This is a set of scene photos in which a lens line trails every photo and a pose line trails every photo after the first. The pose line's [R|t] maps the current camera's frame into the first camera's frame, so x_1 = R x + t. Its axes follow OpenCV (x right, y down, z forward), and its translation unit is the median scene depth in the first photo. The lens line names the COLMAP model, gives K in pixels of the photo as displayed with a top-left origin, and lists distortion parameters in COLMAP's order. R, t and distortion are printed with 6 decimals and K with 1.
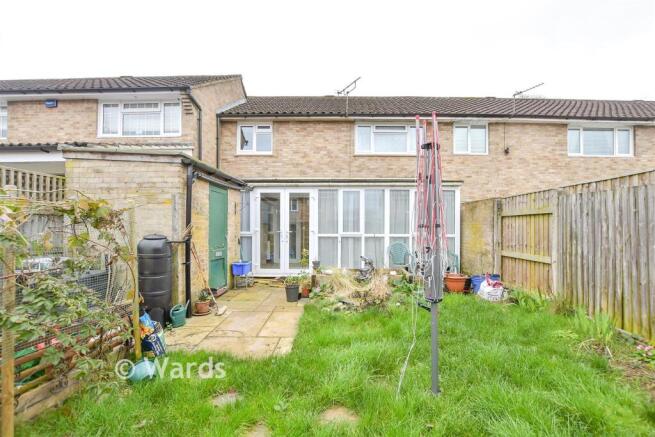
lens RADIAL K [[292.4, 0, 329.0], [0, 292.4, 221.3], [0, 0, 1]] dist [-0.000258, -0.000017]
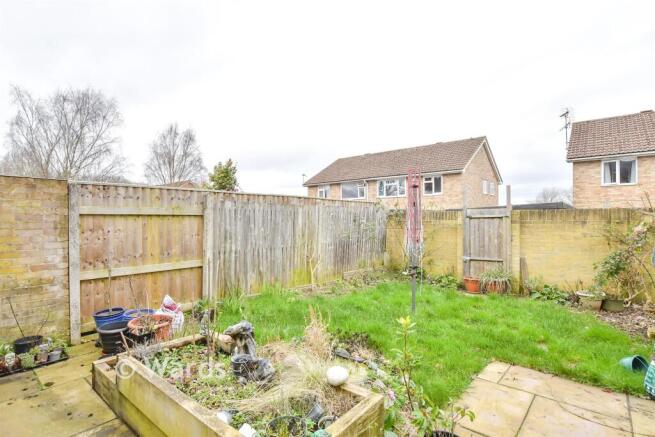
lens RADIAL K [[339.2, 0, 329.4], [0, 339.2, 219.3], [0, 0, 1]] dist [-0.002519, -0.000197]
pose [[-0.783588, -0.008034, 0.621229, -0.346209], [-0.015336, 0.999862, -0.006413, -0.016491], [-0.621092, -0.014553, -0.783602, 1.866660]]
